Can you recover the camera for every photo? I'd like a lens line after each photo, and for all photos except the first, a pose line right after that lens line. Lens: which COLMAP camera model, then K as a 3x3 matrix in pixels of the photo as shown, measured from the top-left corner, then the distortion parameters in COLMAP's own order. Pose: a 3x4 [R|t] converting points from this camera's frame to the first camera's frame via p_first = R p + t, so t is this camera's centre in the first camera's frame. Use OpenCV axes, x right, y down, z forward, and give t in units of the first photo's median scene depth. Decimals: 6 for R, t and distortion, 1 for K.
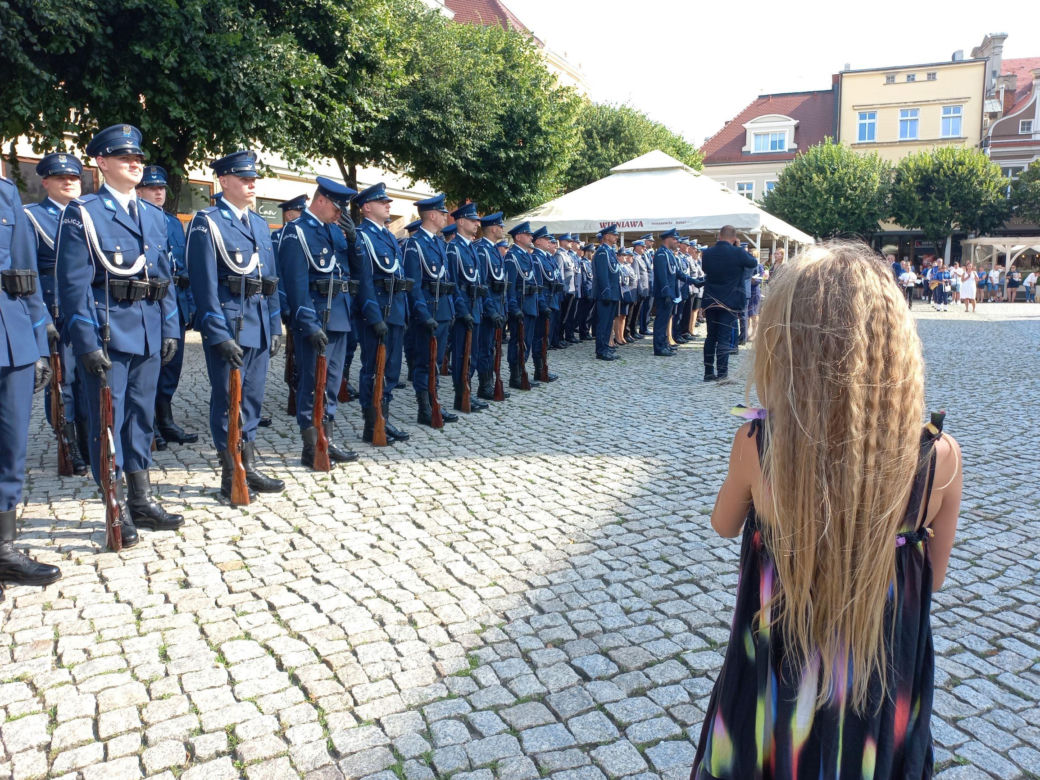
lens RADIAL K [[787.2, 0, 531.1], [0, 787.2, 371.4], [0, 0, 1]] dist [0.028793, -0.069491]
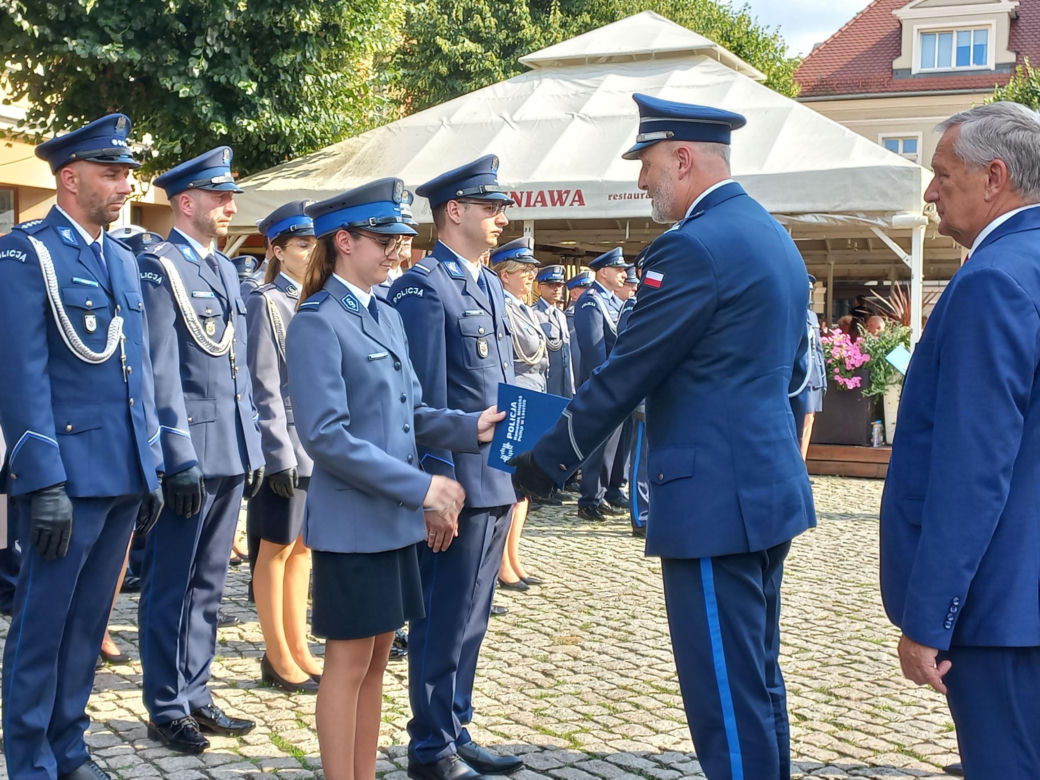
lens RADIAL K [[1482.9, 0, 480.6], [0, 1482.9, 387.3], [0, 0, 1]] dist [0.092158, -0.156900]
pose [[0.999776, 0.013164, -0.016580, 0.058262], [-0.014482, 0.996522, -0.082065, -0.027108], [0.015442, 0.082287, 0.996489, 0.190876]]
